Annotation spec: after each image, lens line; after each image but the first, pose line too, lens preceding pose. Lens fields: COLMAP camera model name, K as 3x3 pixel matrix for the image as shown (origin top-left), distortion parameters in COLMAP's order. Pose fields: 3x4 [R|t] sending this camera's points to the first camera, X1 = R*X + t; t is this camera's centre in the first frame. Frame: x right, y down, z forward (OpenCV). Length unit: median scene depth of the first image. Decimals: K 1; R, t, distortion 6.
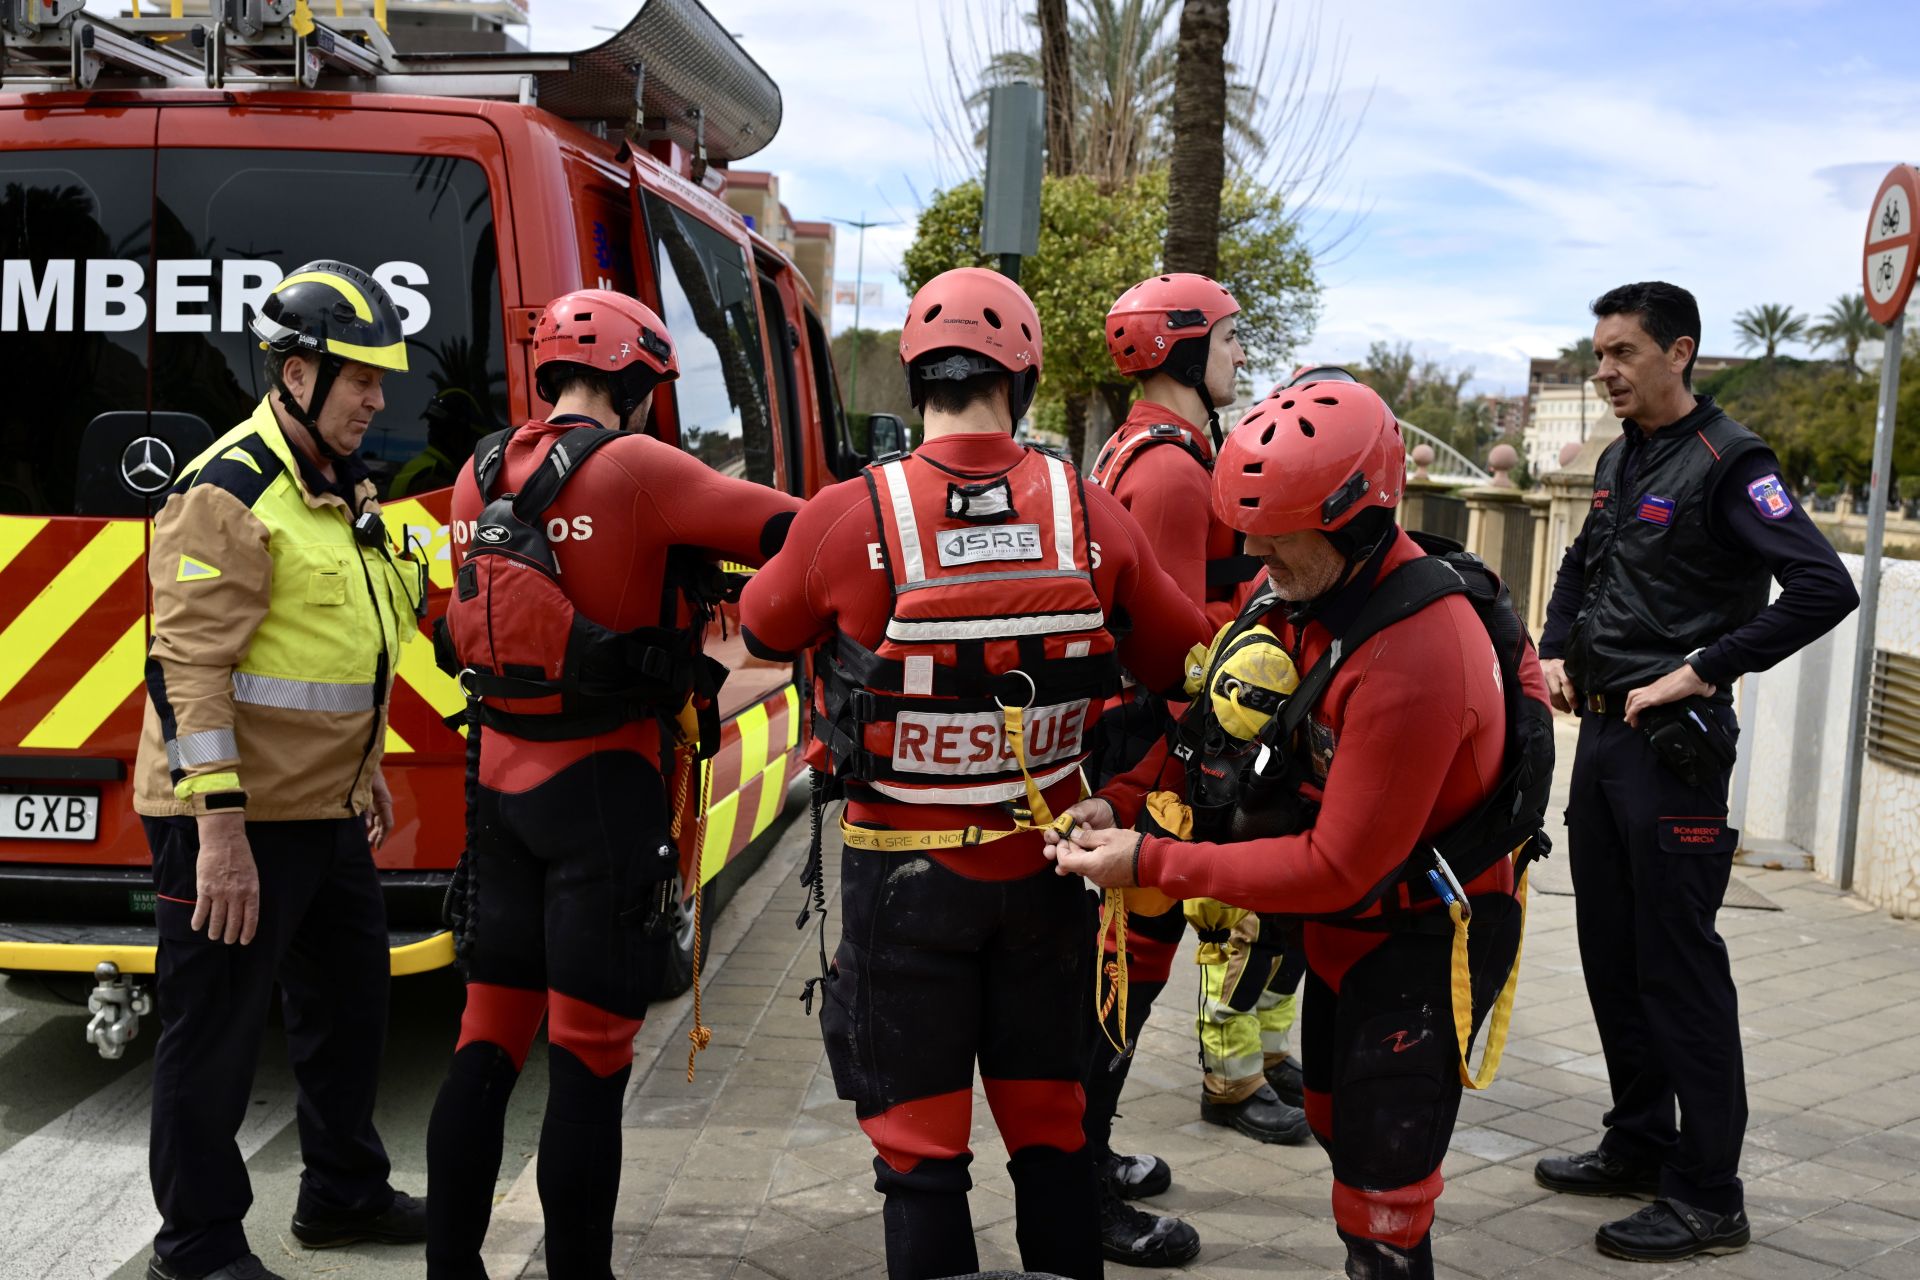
lens RADIAL K [[2061.1, 0, 960.0], [0, 2061.1, 640.0], [0, 0, 1]] dist [-0.005934, -0.018698]
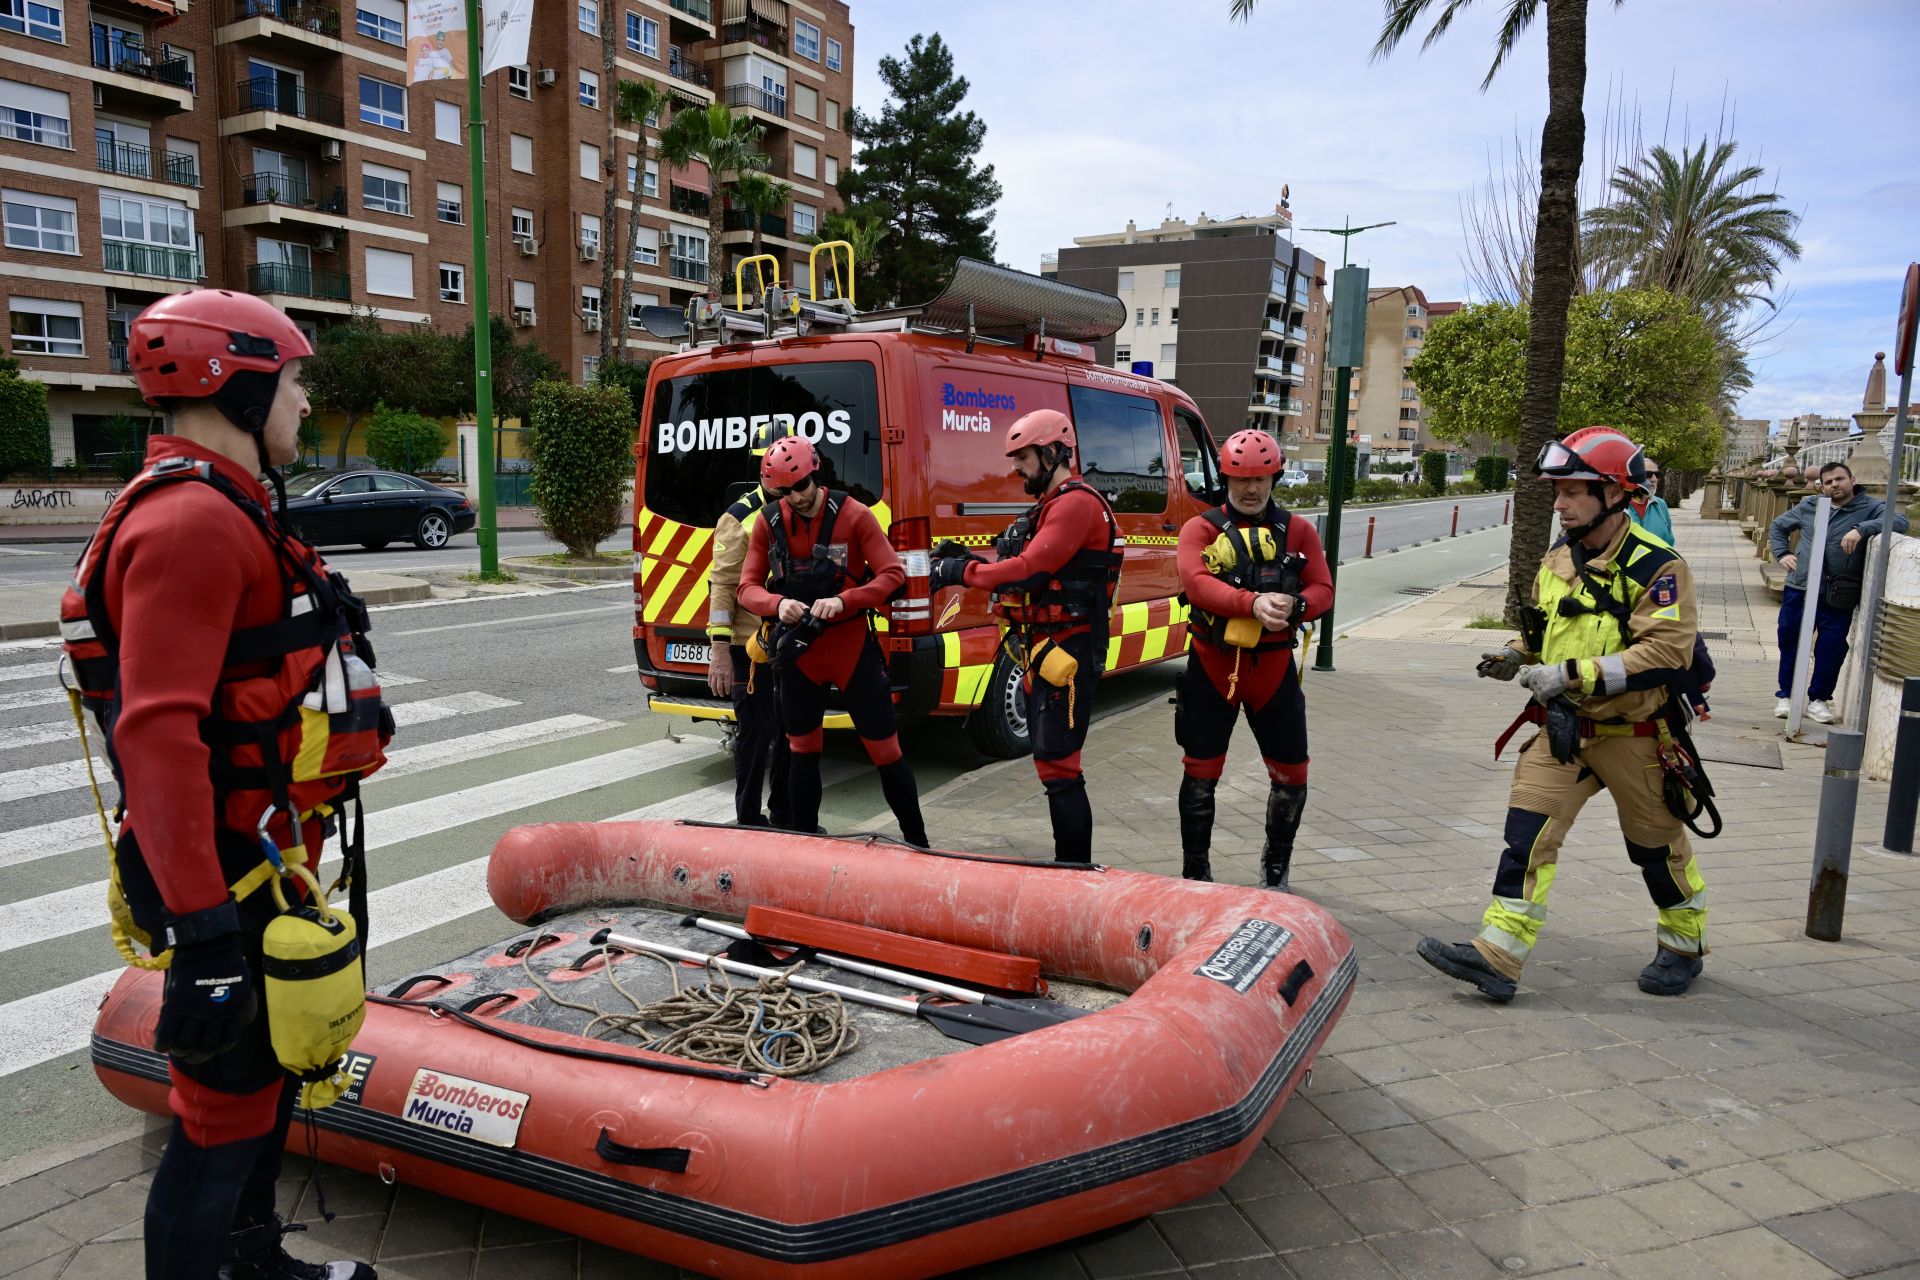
lens RADIAL K [[1234.7, 0, 960.0], [0, 1234.7, 640.0], [0, 0, 1]] dist [0.002129, 0.000397]
pose [[0.890452, 0.023017, -0.454495, 0.444225], [-0.009541, 0.999445, 0.031923, 0.020219], [0.454978, -0.024090, 0.890177, -0.134874]]
